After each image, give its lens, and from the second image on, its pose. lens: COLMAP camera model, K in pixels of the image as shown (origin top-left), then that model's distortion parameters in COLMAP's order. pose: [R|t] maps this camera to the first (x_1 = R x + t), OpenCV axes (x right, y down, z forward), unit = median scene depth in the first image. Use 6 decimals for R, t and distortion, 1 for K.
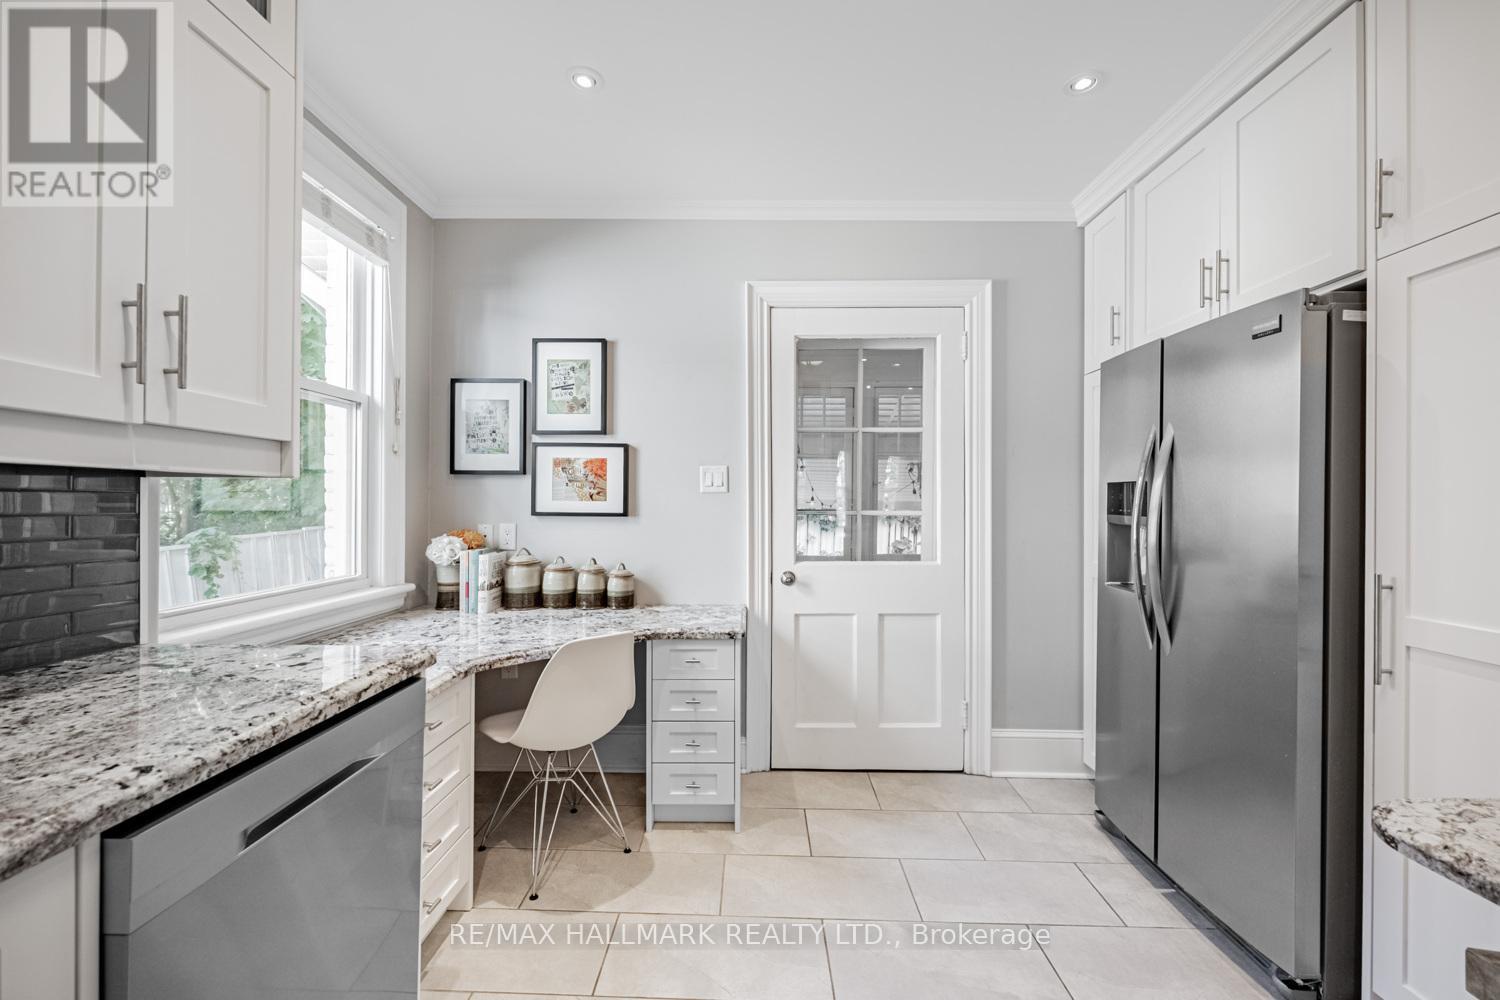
lens RADIAL K [[607.9, 0, 750.0], [0, 607.9, 500.0], [0, 0, 1]] dist [-0.001446, -0.000183]
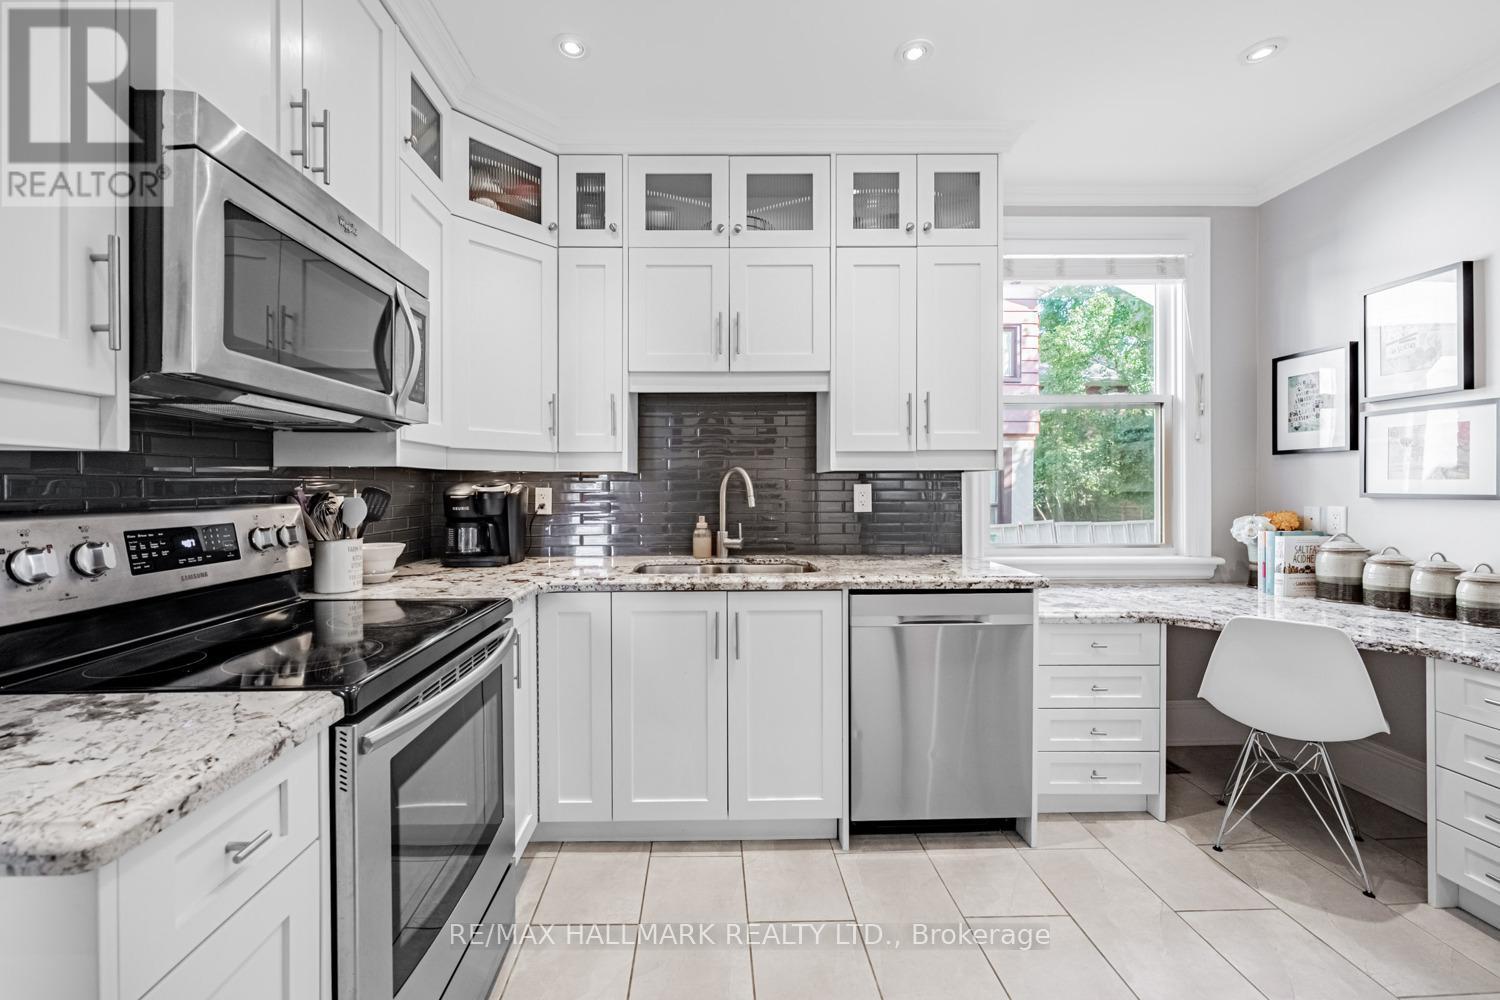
lens RADIAL K [[599.9, 0, 718.0], [0, 599.9, 495.3], [0, 0, 1]] dist [0.000142, -0.000016]
pose [[0.018993, 0.007284, -0.999793, 0.506311], [0.009748, 0.999925, 0.007470, 0.007912], [0.999772, -0.009888, 0.018921, 0.072944]]
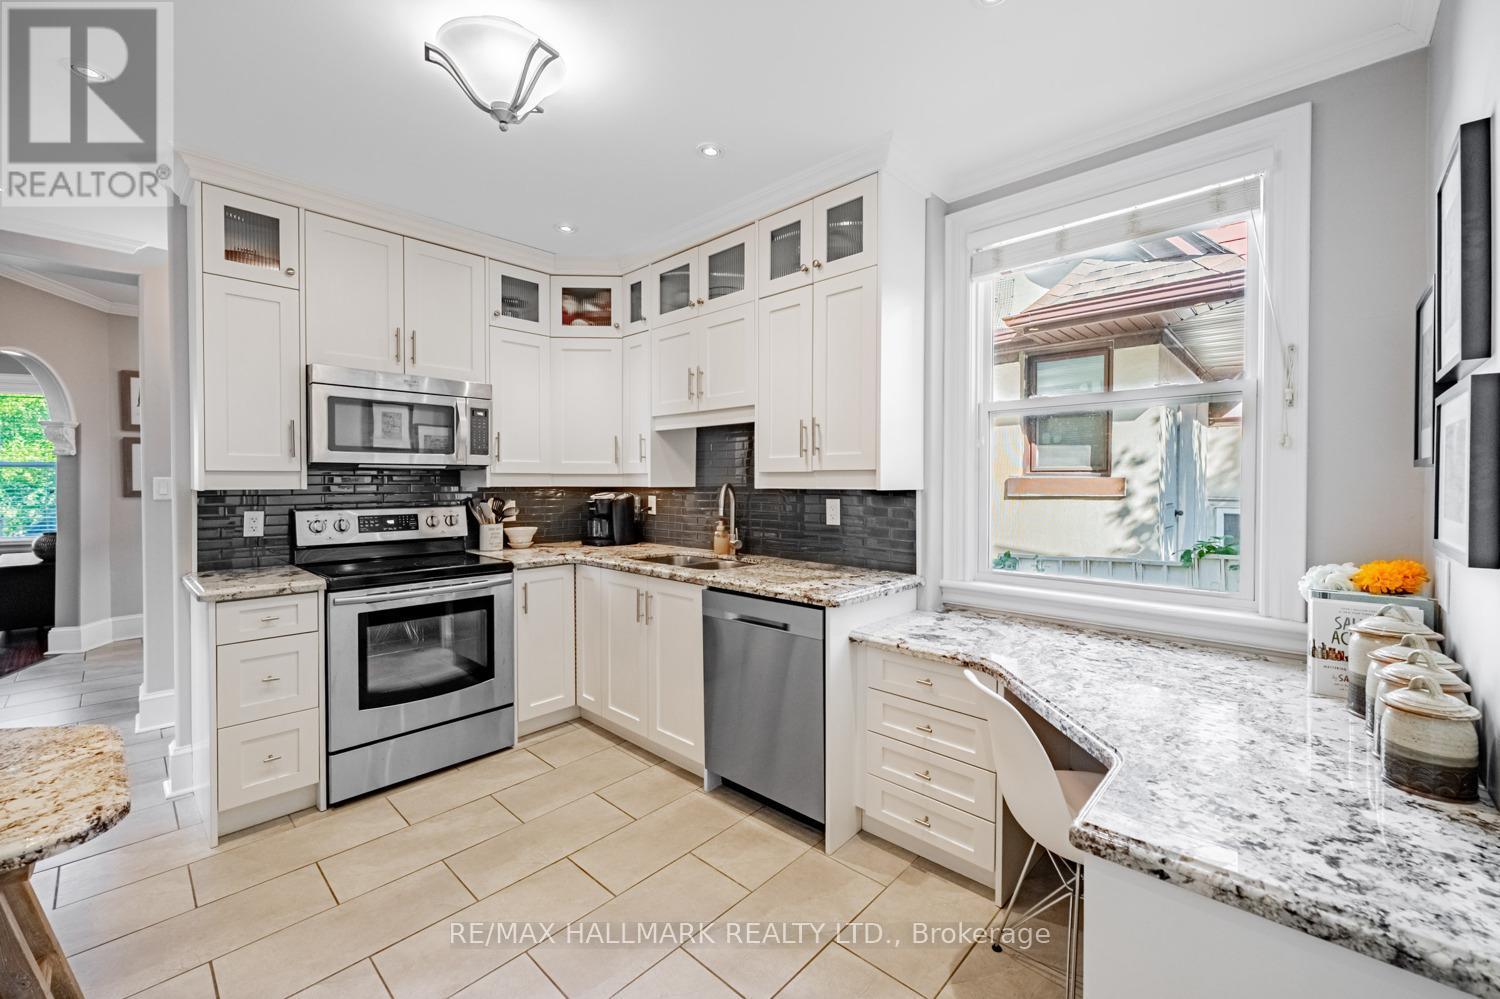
lens RADIAL K [[605.0, 0, 759.5], [0, 605.0, 493.1], [0, 0, 1]] dist [0.000067, -0.000078]
pose [[-0.675100, 0.008455, -0.737678, 0.400623], [-0.001018, 0.999923, 0.012393, -0.025531], [0.737726, 0.009117, -0.675039, 0.992249]]
